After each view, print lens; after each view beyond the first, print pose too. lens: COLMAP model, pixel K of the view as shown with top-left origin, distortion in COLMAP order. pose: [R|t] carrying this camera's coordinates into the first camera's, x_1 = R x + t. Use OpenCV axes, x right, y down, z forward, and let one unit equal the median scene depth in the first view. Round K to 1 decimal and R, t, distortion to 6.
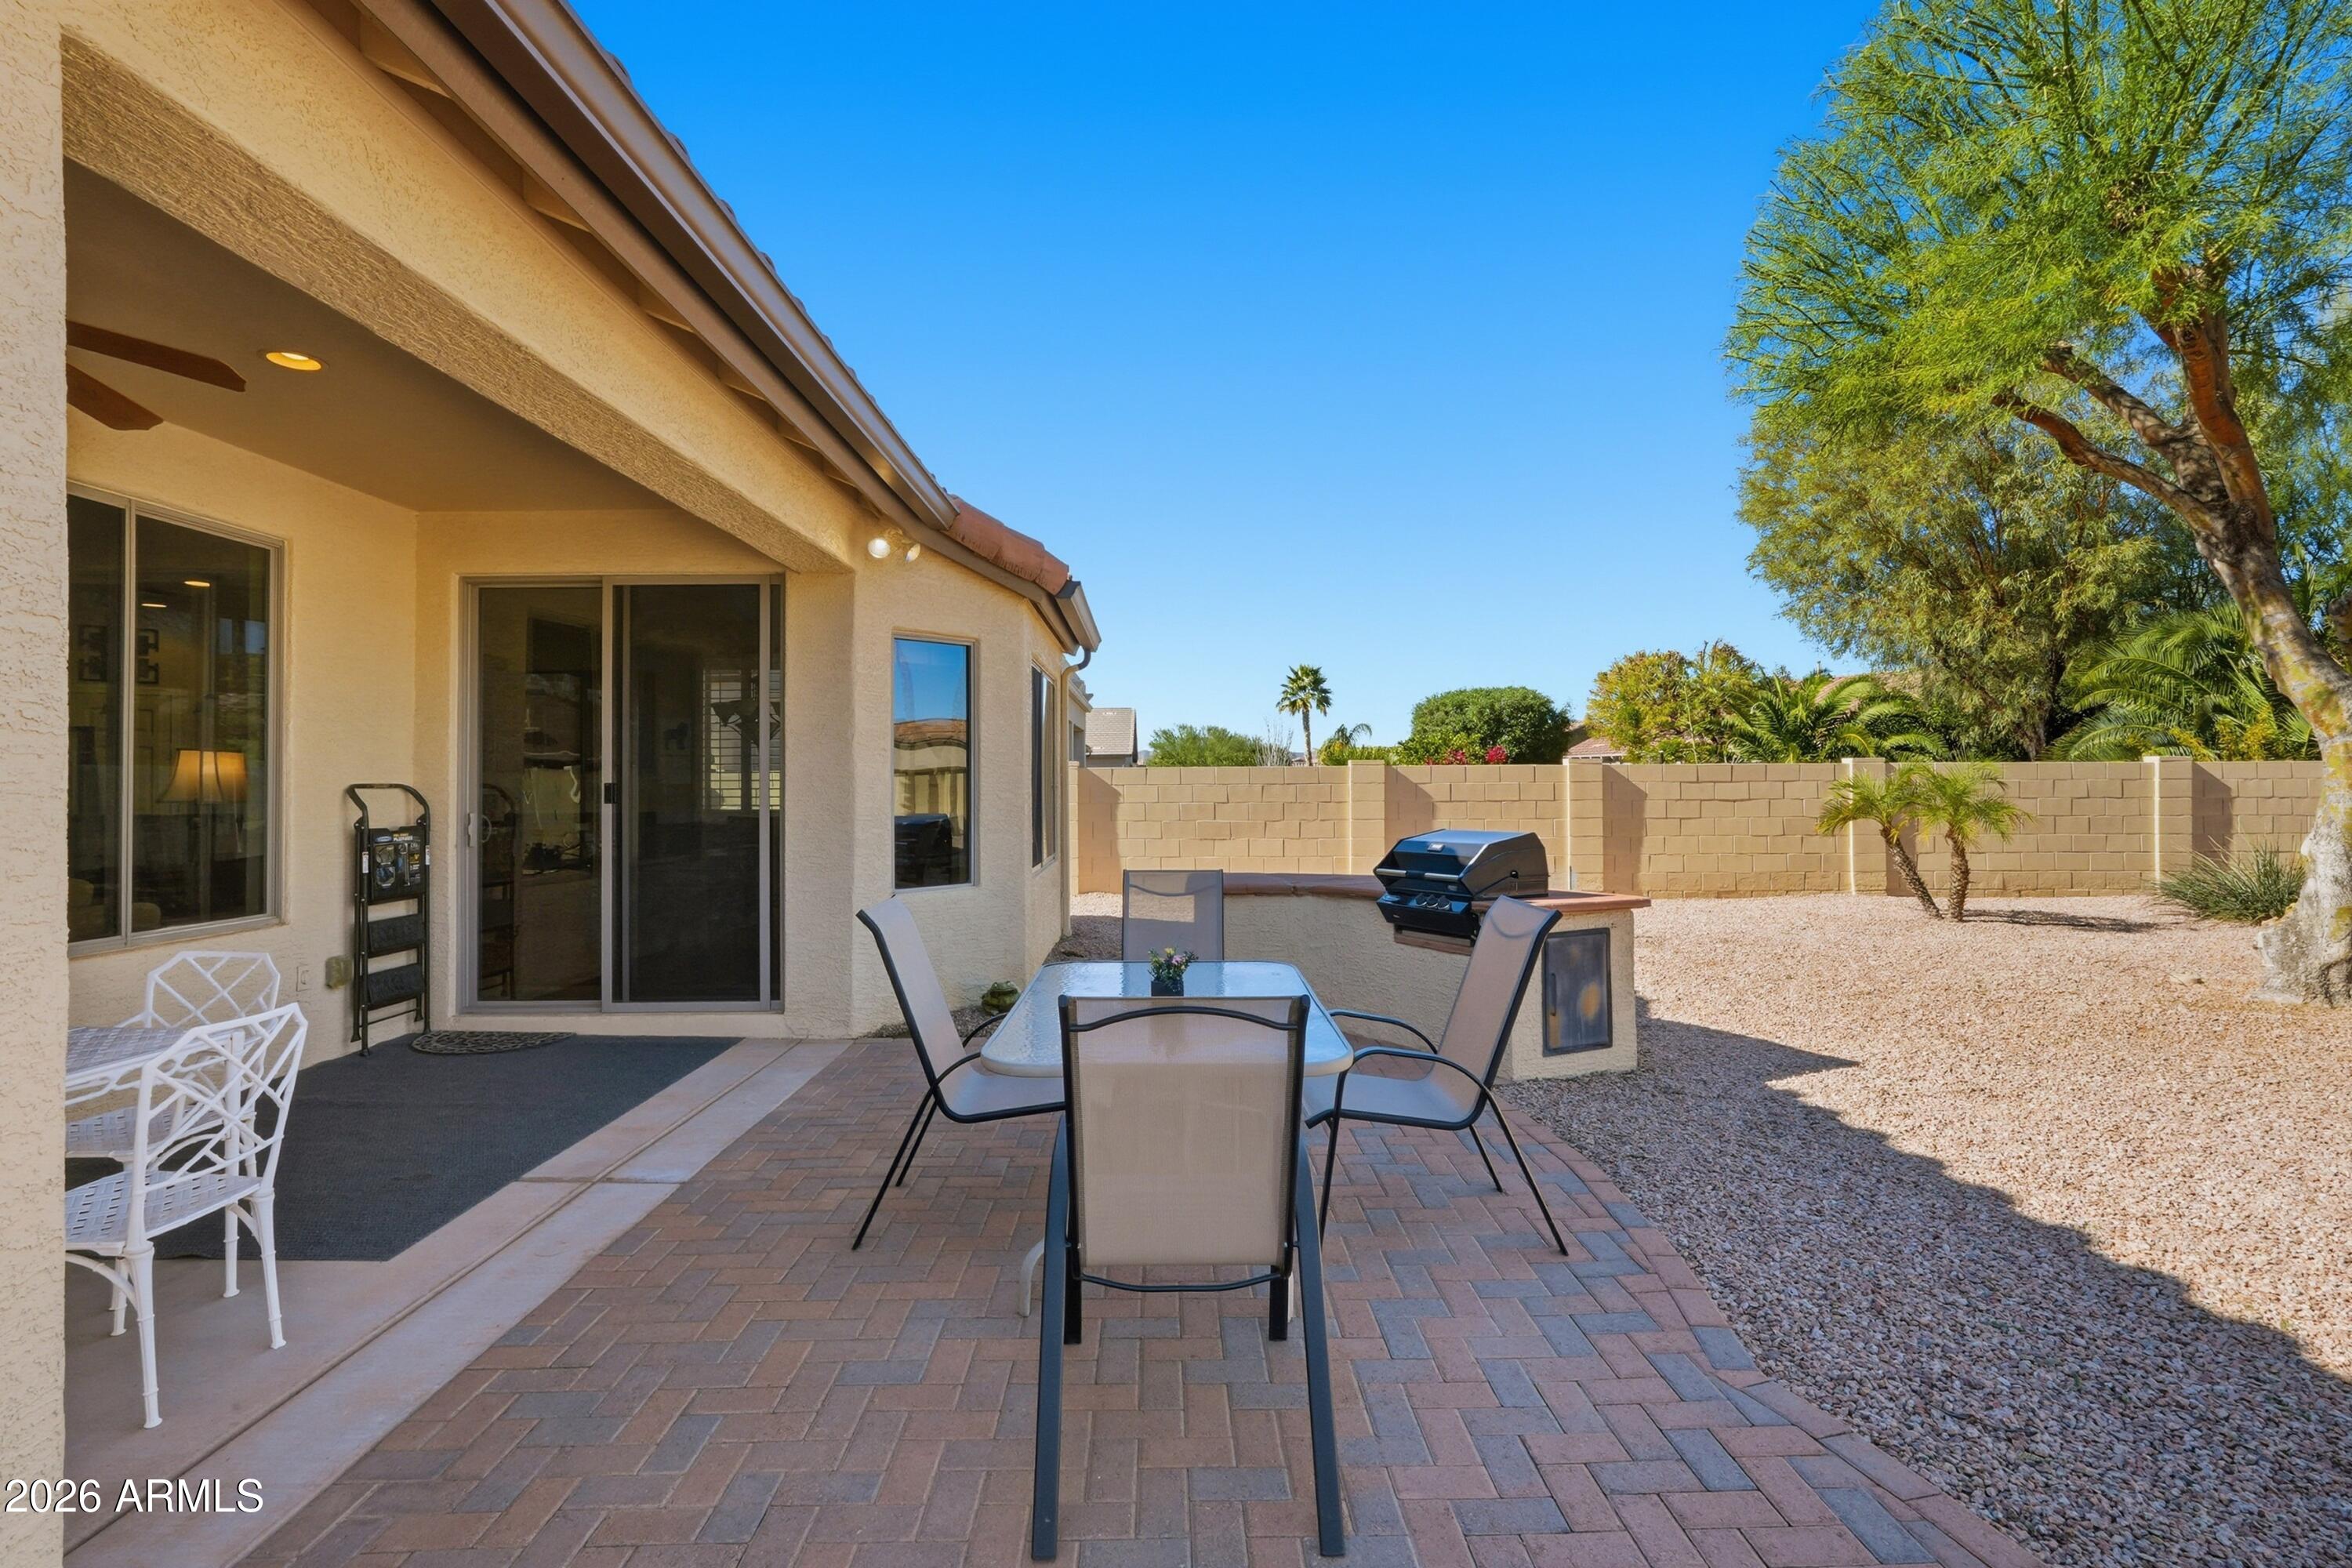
lens RADIAL K [[1070.3, 0, 1152.5], [0, 1070.3, 779.0], [0, 0, 1]] dist [-0.009572, 0.004023]
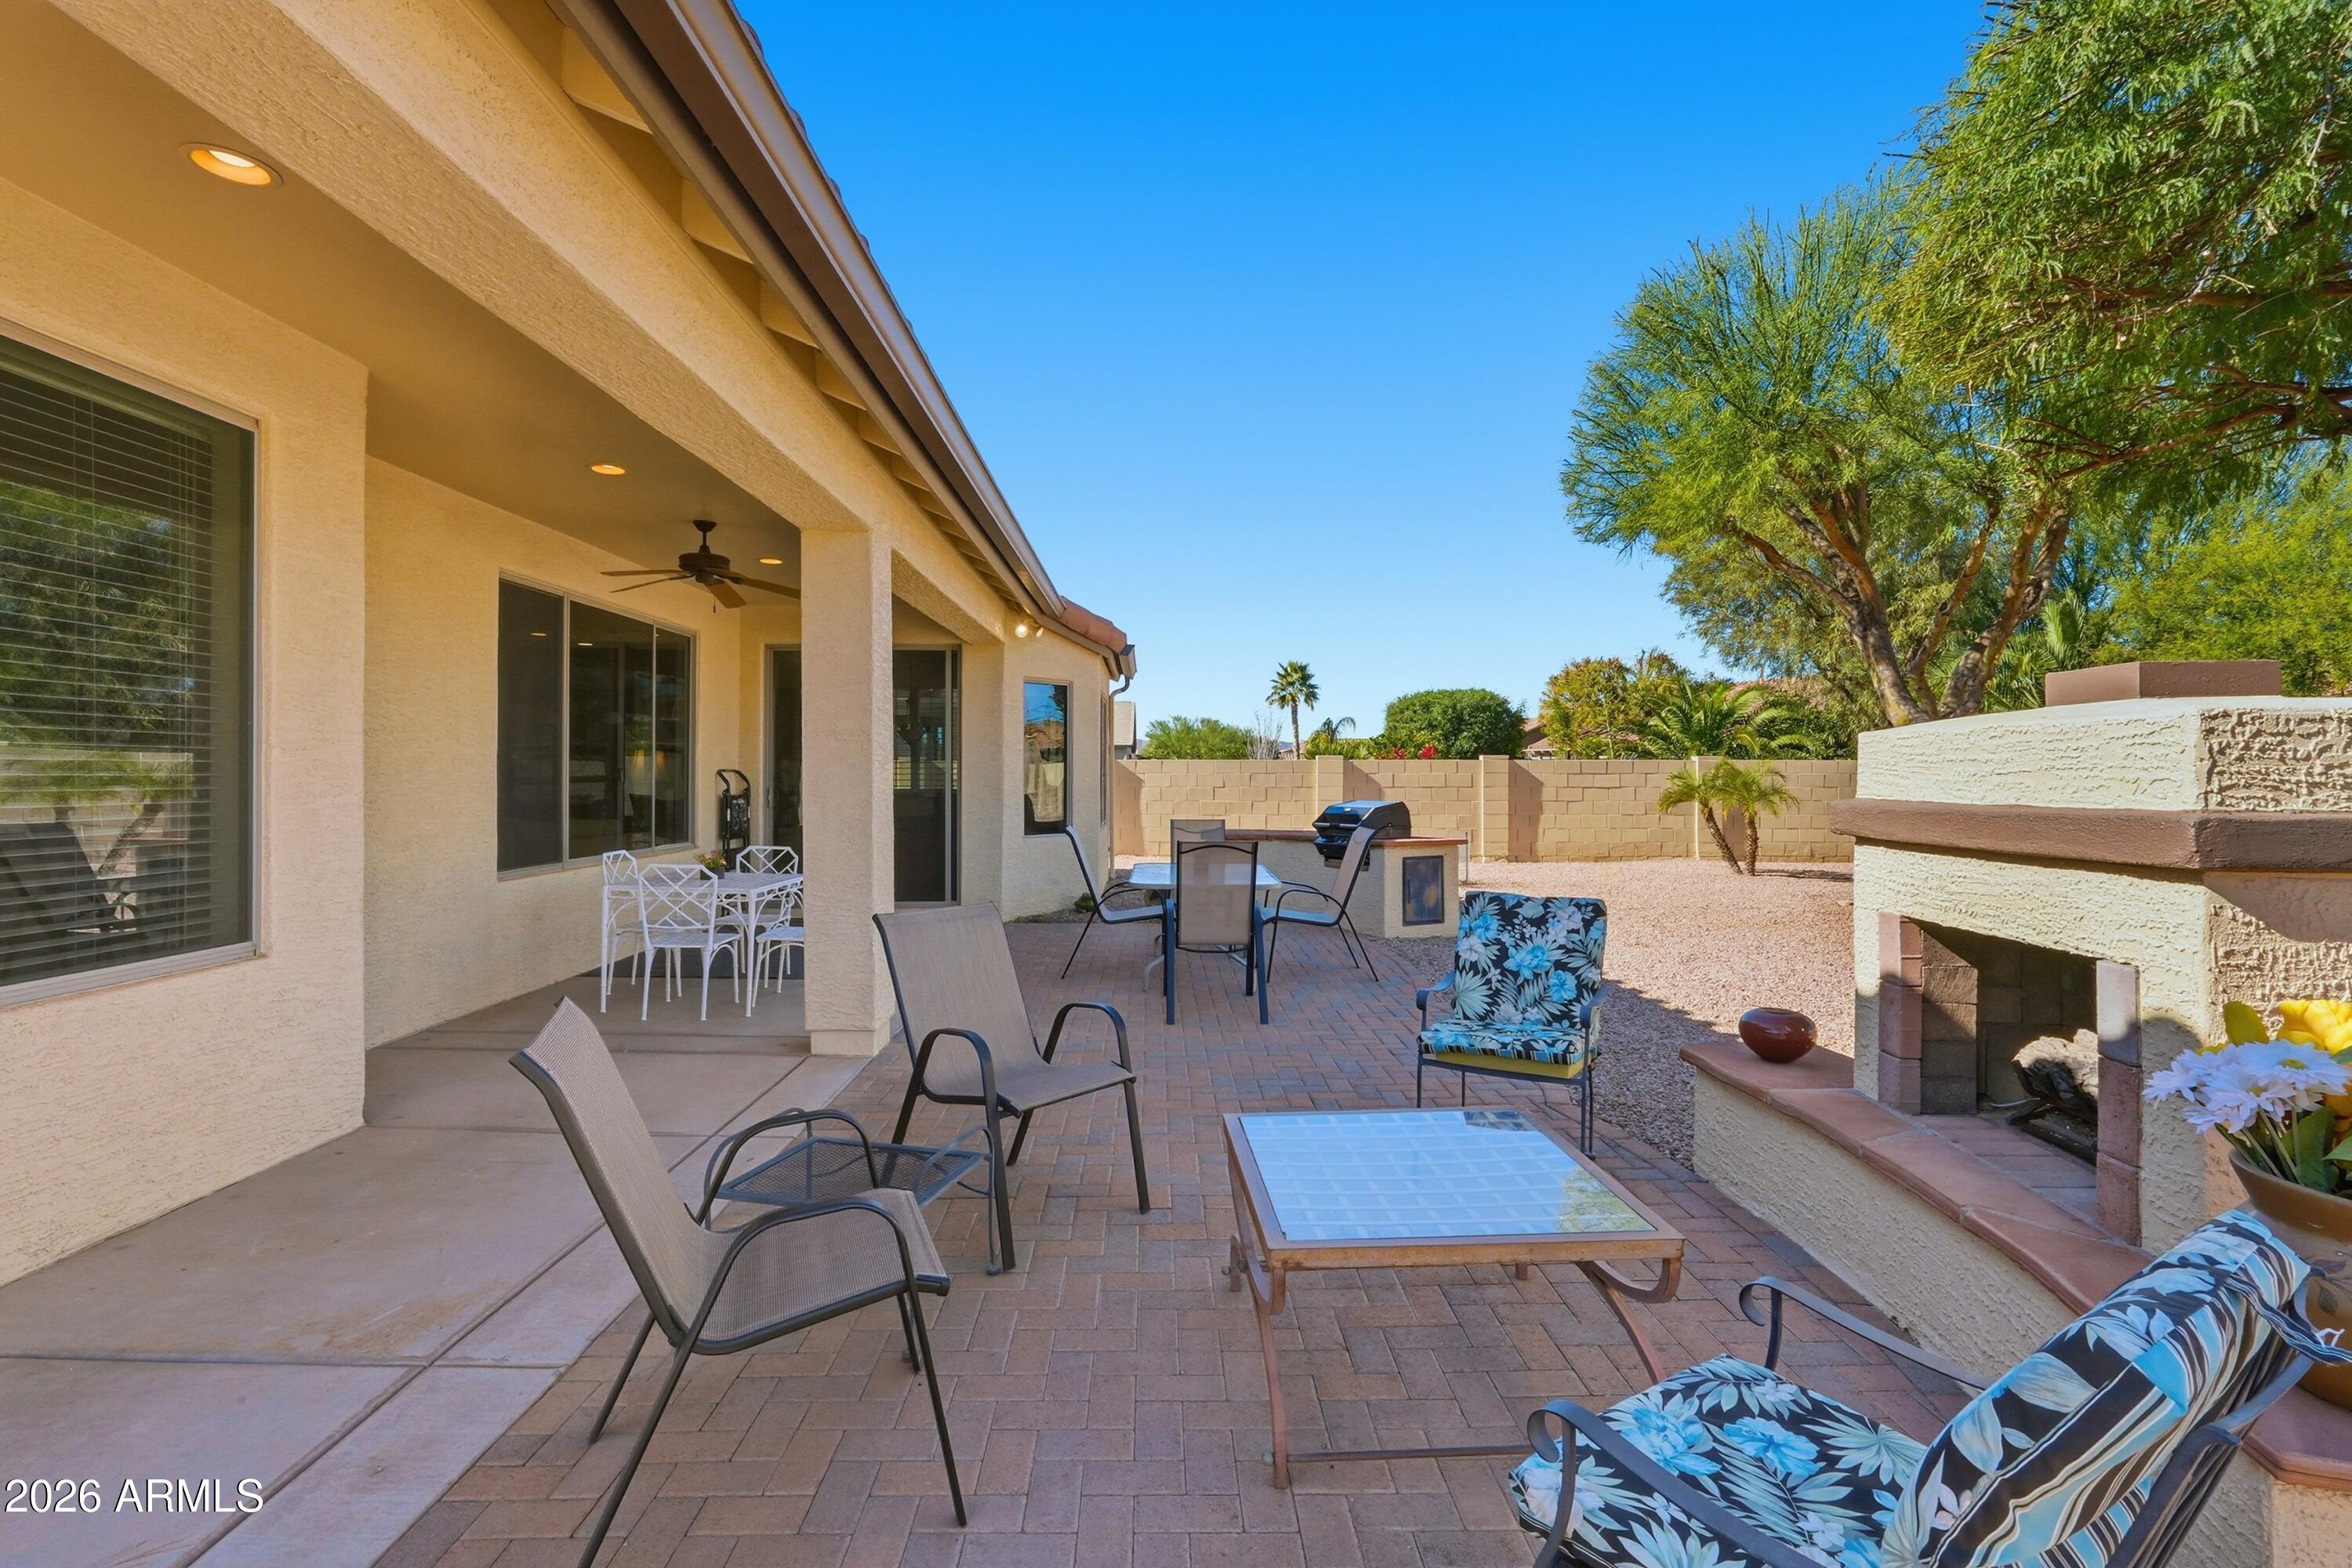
lens RADIAL K [[1070.3, 0, 1156.1], [0, 1070.3, 779.5], [0, 0, 1]] dist [-0.009572, 0.004023]
pose [[0.999916, 0.006127, 0.011390, -0.020178], [-0.006249, 0.999923, 0.010730, -0.000597], [-0.011324, -0.010800, 0.999878, -0.227326]]
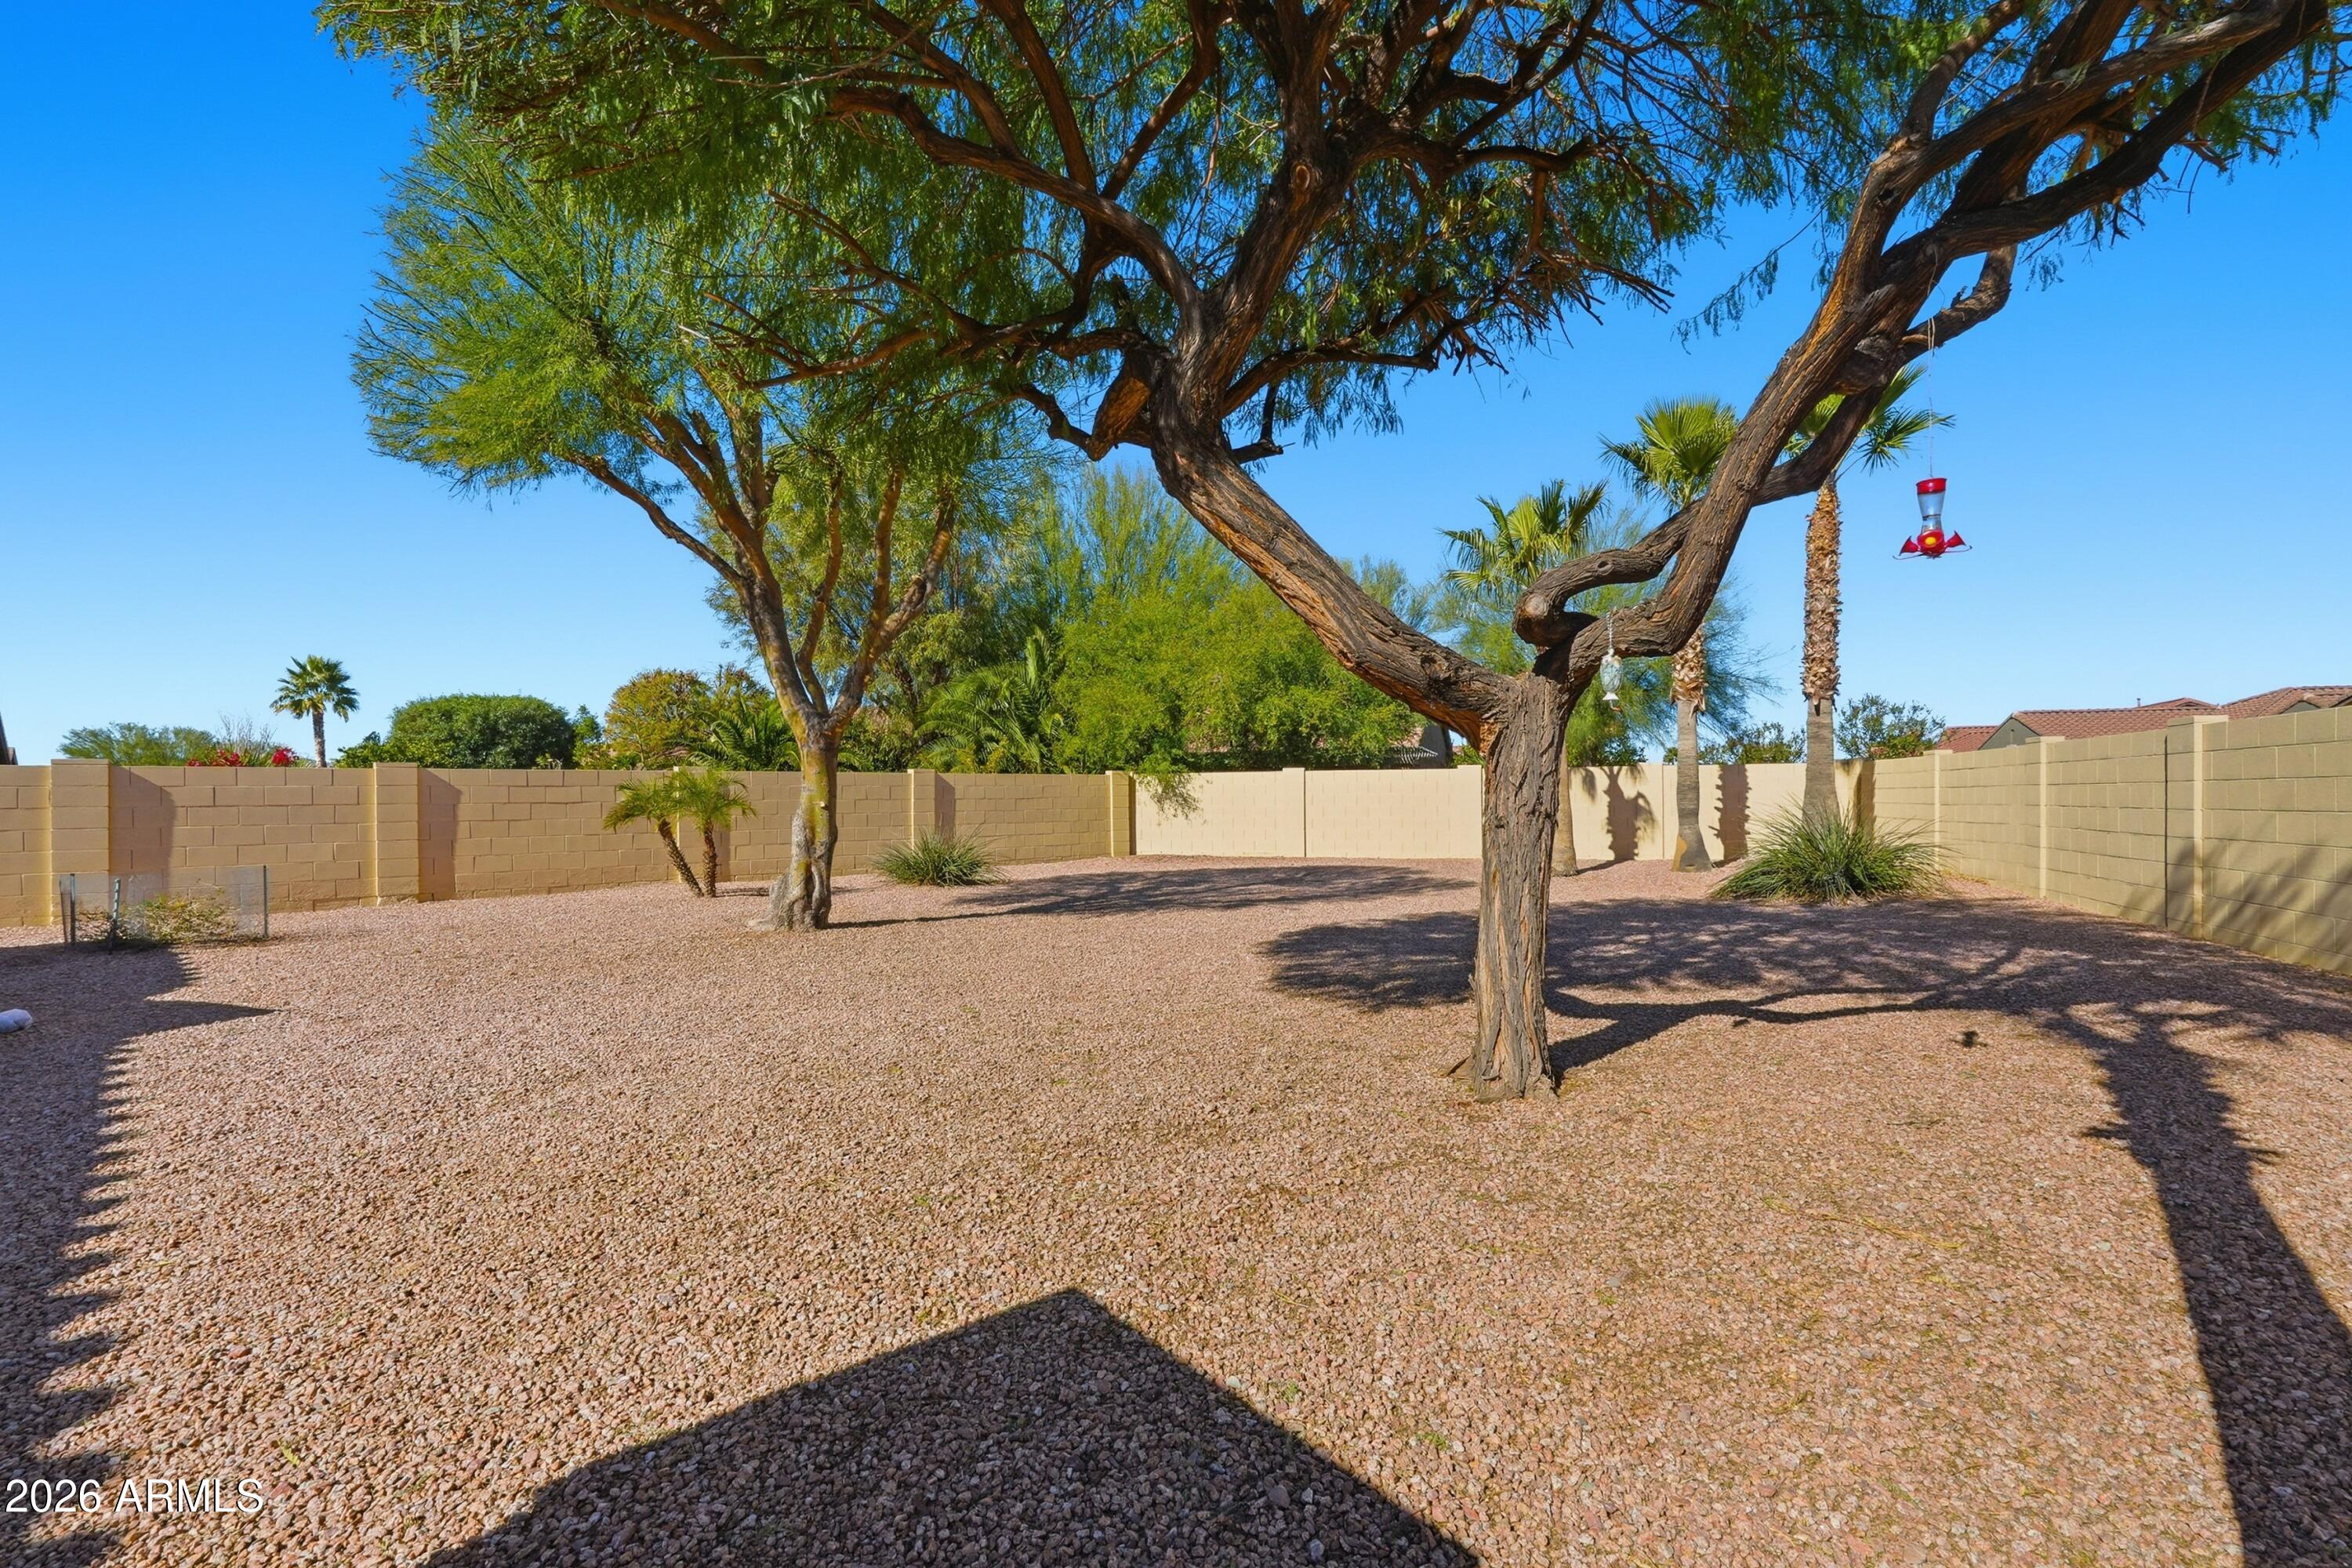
lens RADIAL K [[1070.3, 0, 1171.7], [0, 1070.3, 794.3], [0, 0, 1]] dist [-0.009572, 0.004023]
pose [[0.719424, 0.000731, 0.694571, 0.170050], [0.002776, 0.999988, -0.003927, 0.012183], [-0.694566, 0.004753, 0.719414, -0.156369]]
